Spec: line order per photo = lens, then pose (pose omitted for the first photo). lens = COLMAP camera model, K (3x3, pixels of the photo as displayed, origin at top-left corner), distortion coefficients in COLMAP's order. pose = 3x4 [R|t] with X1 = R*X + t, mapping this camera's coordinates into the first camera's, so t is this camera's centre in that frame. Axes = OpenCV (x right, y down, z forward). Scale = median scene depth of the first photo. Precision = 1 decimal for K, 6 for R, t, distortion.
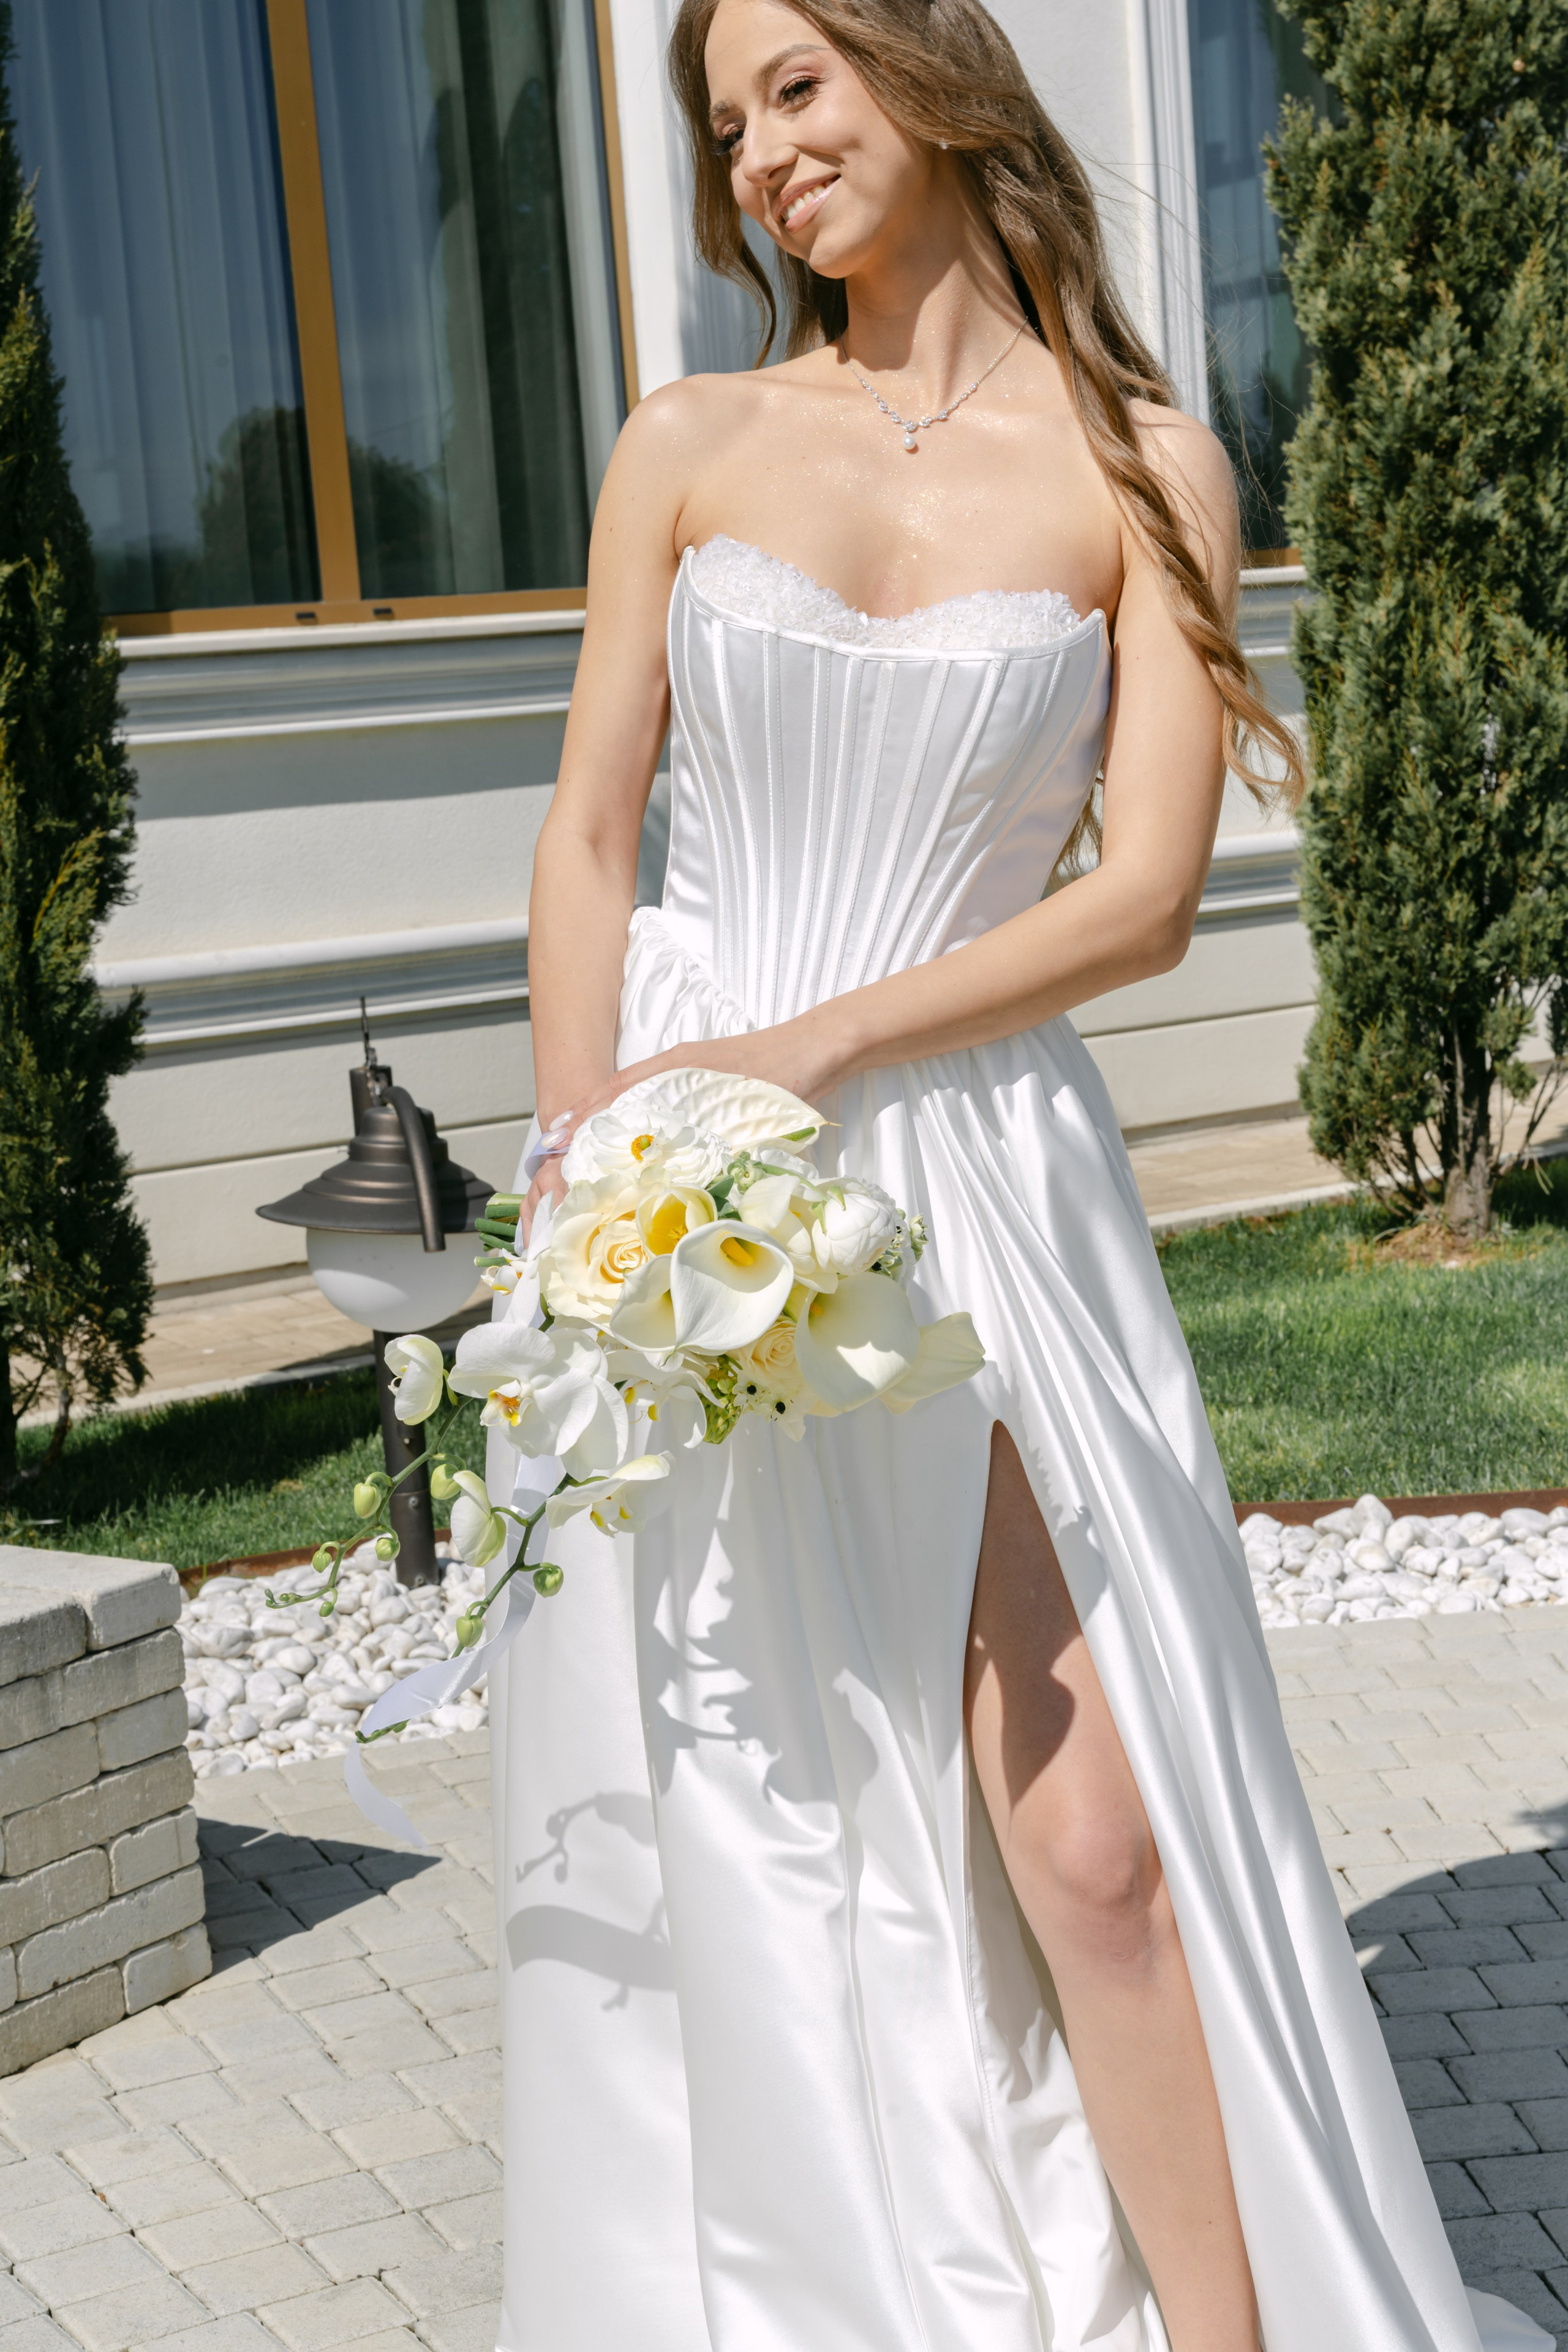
lens RADIAL K [[3536.4, 0, 773.0], [0, 3536.4, 1195.2], [0, 0, 1]] dist [0.029602, 0.021783]
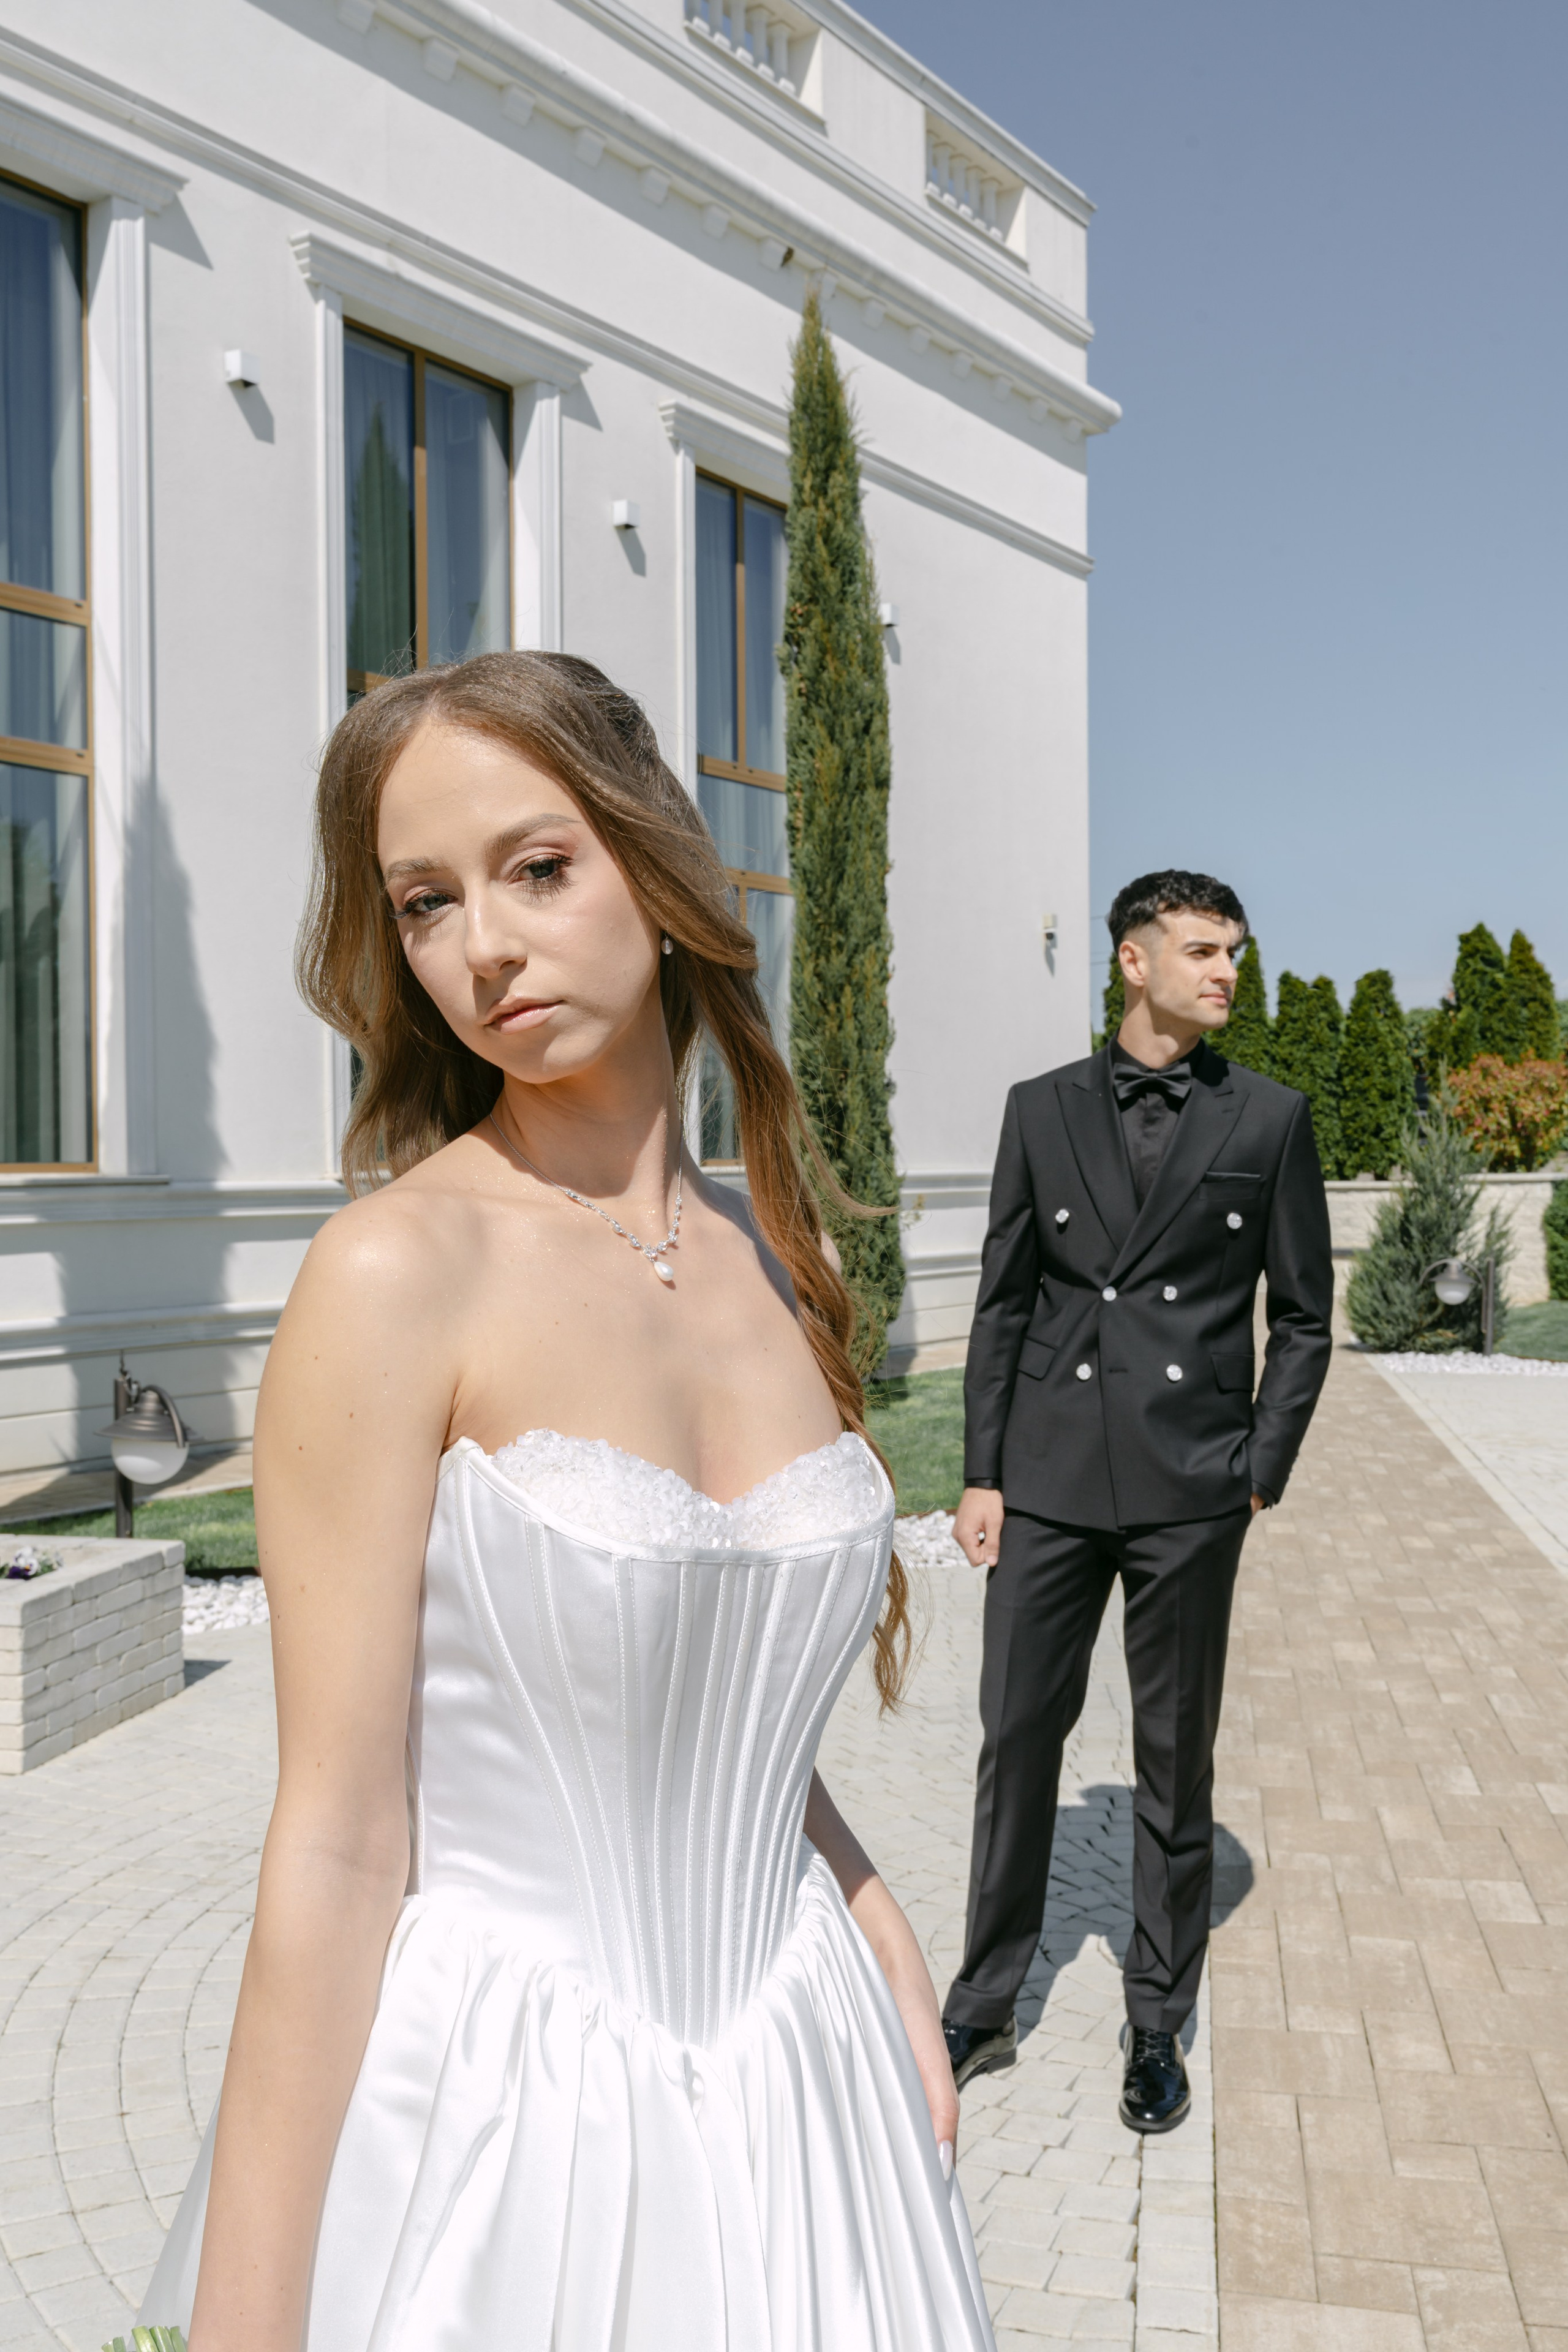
lens RADIAL K [[2231.7, 0, 794.8], [0, 2231.7, 1193.0], [0, 0, 1]] dist [-0.003274, 0.033429]
pose [[0.909596, 0.063501, 0.410614, -0.240056], [-0.003505, 0.989390, -0.145242, 0.043185], [-0.415480, 0.130672, 0.900167, -0.435491]]
